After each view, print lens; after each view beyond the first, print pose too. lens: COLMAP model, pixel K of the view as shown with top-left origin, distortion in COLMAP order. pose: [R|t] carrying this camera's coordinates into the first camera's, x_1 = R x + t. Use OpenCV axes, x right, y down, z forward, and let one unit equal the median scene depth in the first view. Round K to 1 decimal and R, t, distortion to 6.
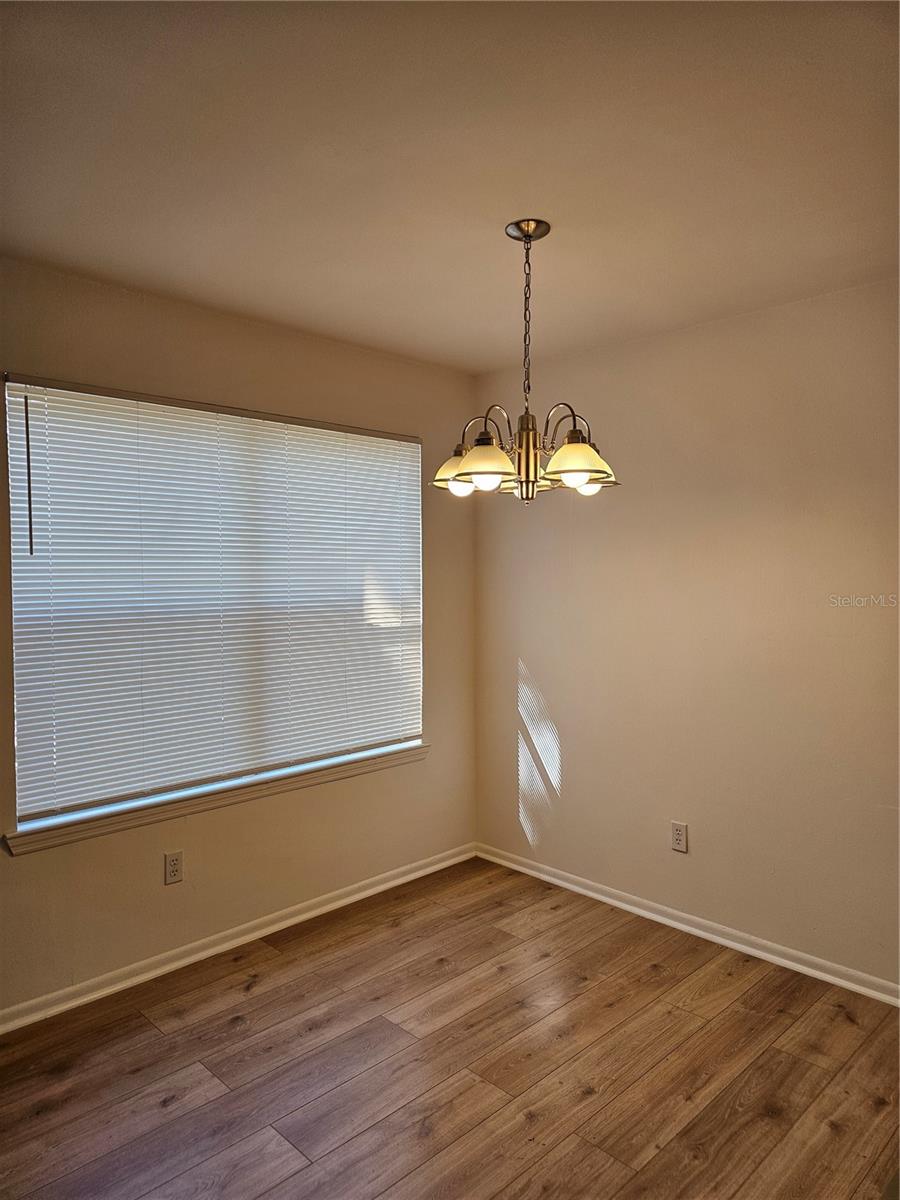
lens RADIAL K [[817.8, 0, 445.2], [0, 817.8, 598.9], [0, 0, 1]] dist [0.038913, -0.050579]
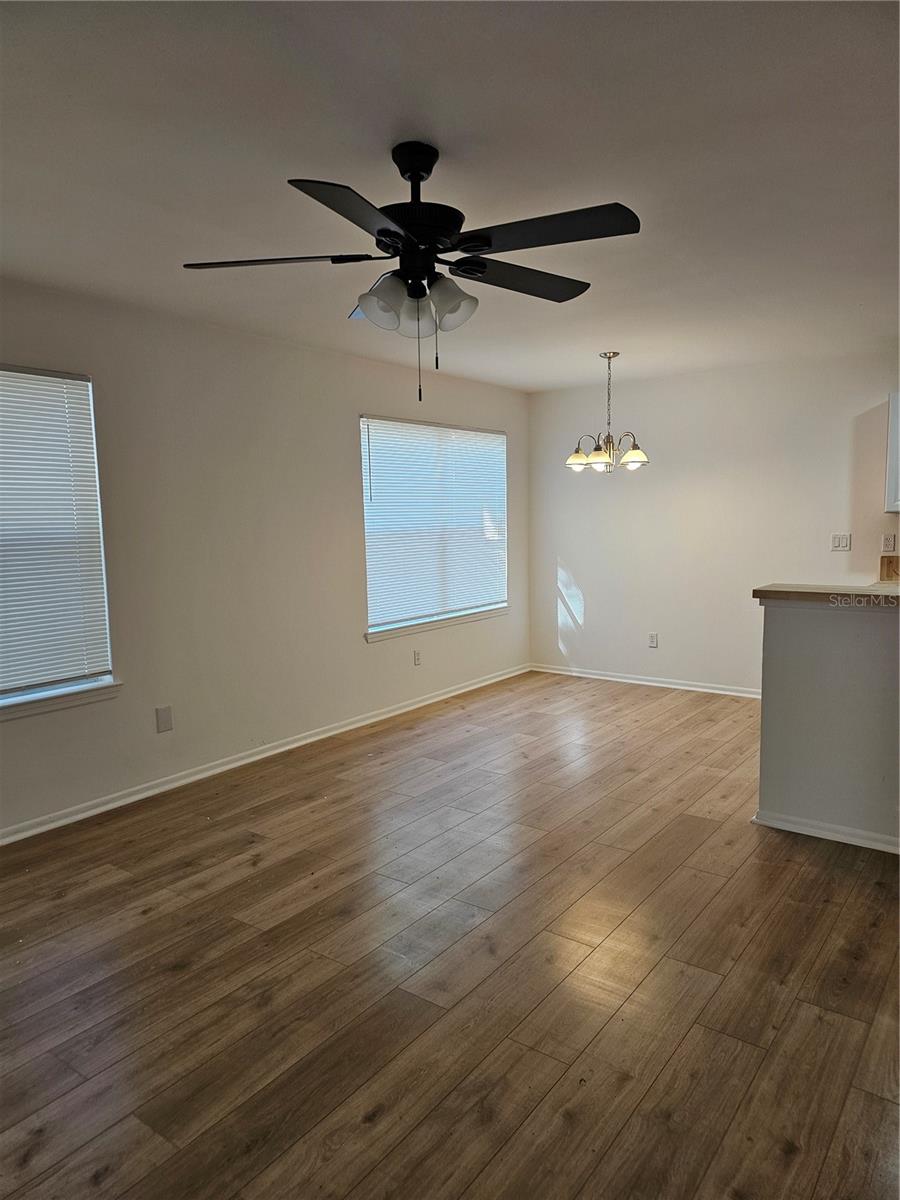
lens RADIAL K [[817.8, 0, 445.2], [0, 817.8, 598.9], [0, 0, 1]] dist [0.038913, -0.050579]
pose [[0.988931, -0.034863, 0.144224, -0.601193], [0.025963, 0.997667, 0.063136, 0.067419], [-0.146089, -0.058693, 0.987529, -1.063801]]
